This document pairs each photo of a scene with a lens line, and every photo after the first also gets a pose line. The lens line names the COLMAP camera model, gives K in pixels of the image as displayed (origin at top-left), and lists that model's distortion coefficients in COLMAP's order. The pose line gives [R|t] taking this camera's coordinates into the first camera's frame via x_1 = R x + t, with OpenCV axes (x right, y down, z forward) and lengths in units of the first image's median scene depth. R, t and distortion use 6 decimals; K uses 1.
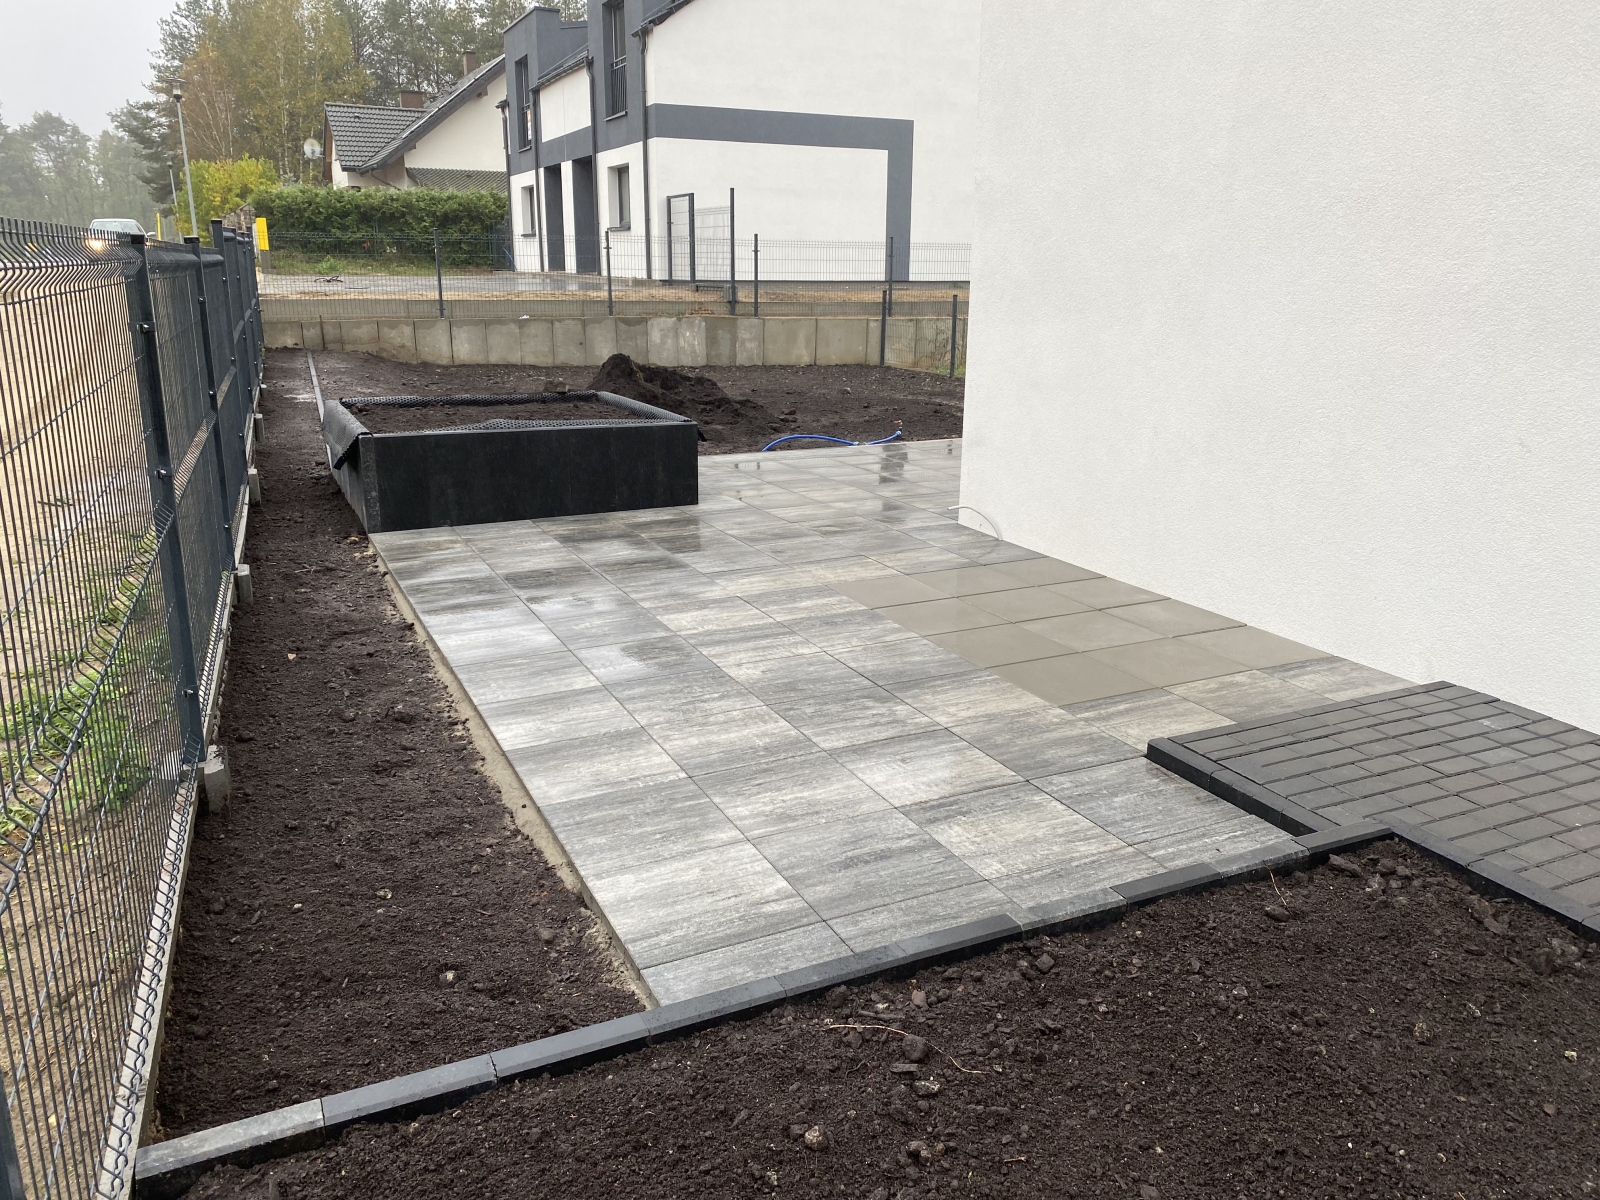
lens RADIAL K [[1209.7, 0, 800.0], [0, 1209.7, 600.0], [0, 0, 1]] dist [0.067442, -0.050603]
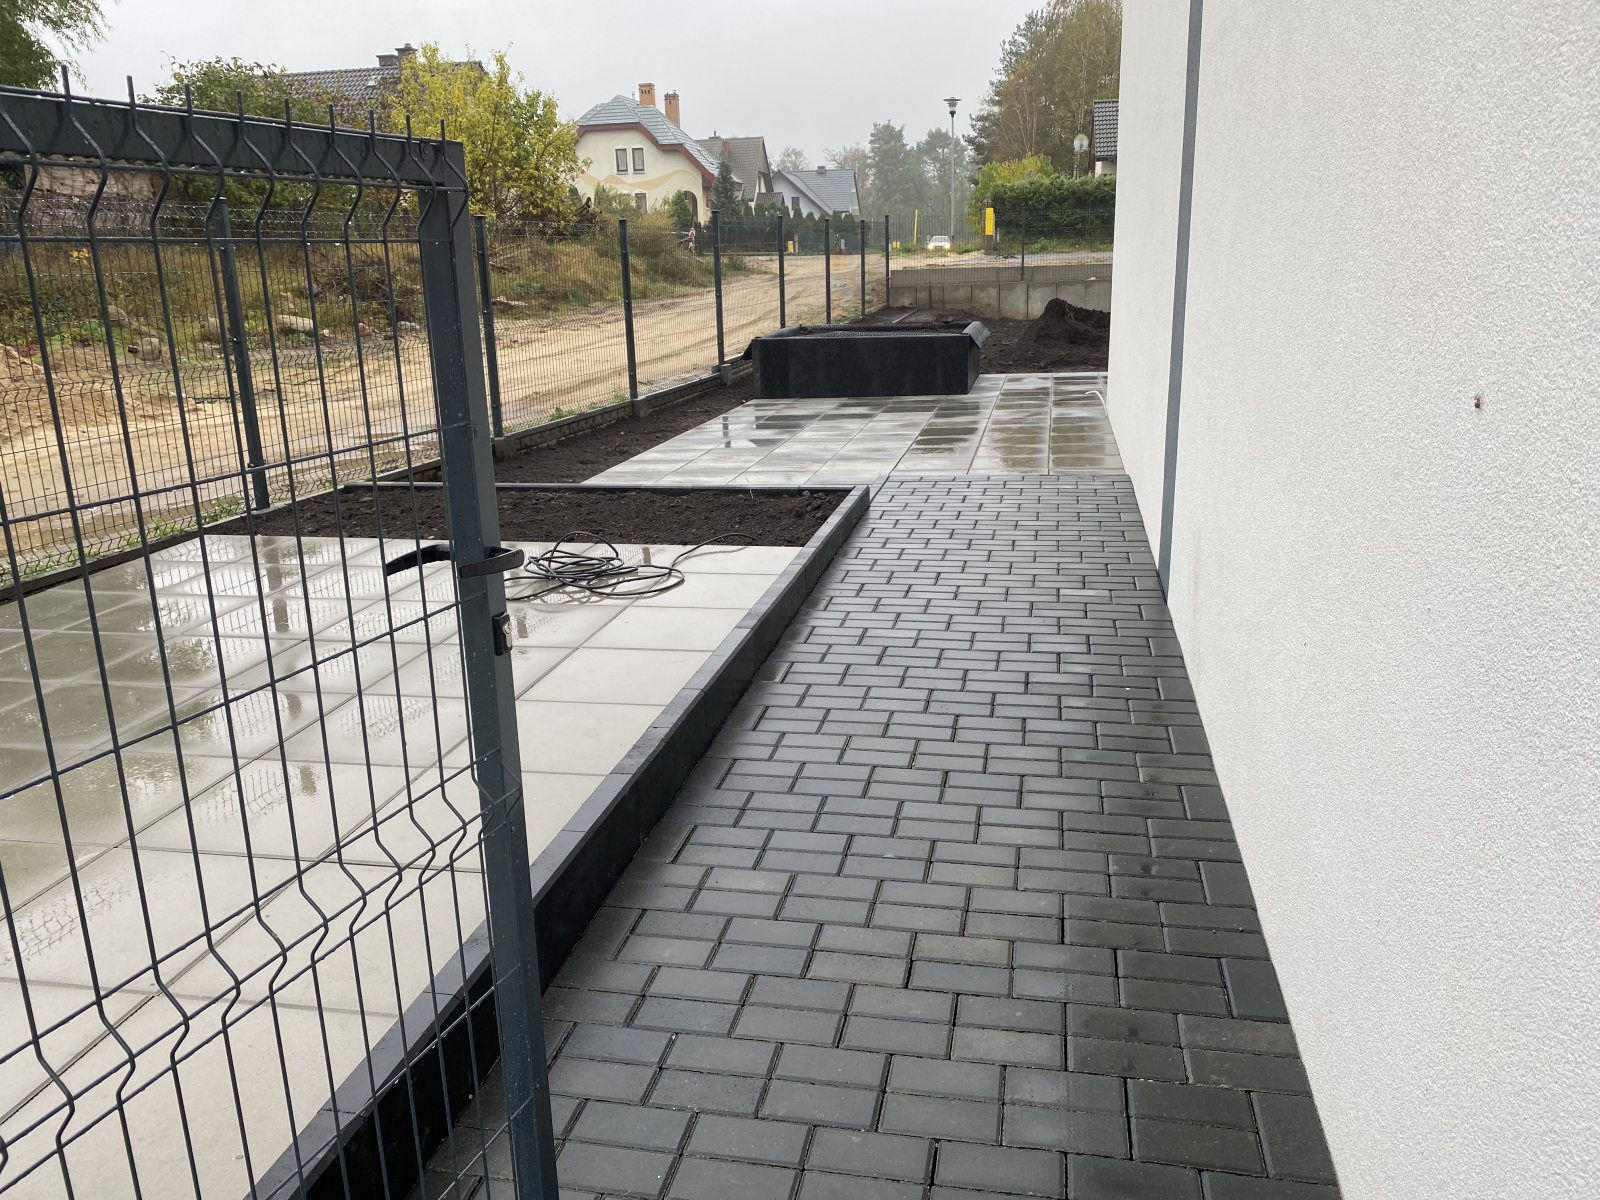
lens RADIAL K [[1234.2, 0, 791.8], [0, 1234.2, 577.7], [0, 0, 1]] dist [0.067527, -0.080545]
pose [[0.797363, 0.122655, -0.590905, 0.155558], [-0.127517, 0.991264, 0.033688, 0.026958], [0.589875, 0.048489, 0.806038, -0.065989]]
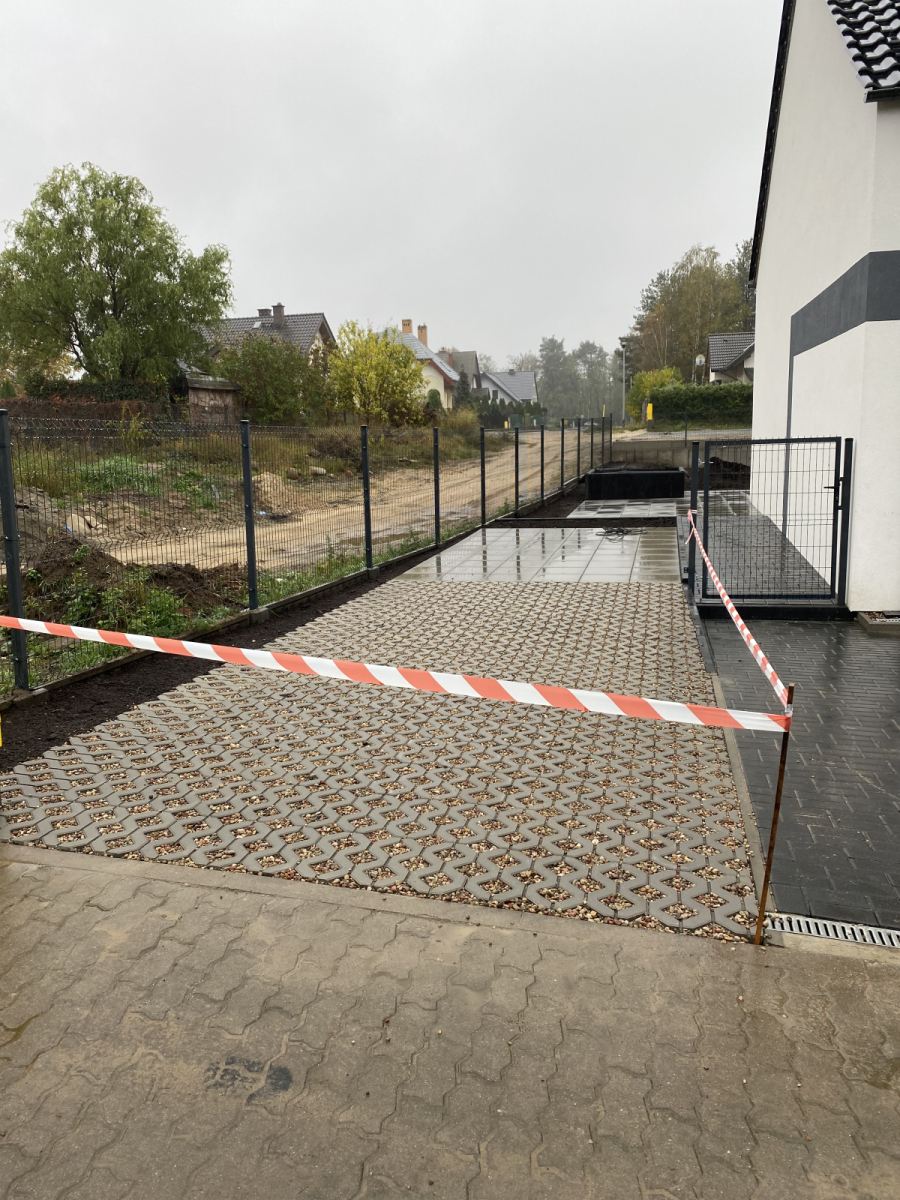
lens RADIAL K [[925.7, 0, 450.0], [0, 925.7, 600.0], [0, 0, 1]] dist [0.067527, -0.080545]
pose [[0.783419, 0.082359, -0.616013, 0.235662], [-0.130884, 0.990815, -0.033985, 0.085621], [0.607556, 0.107250, 0.787003, -0.308290]]
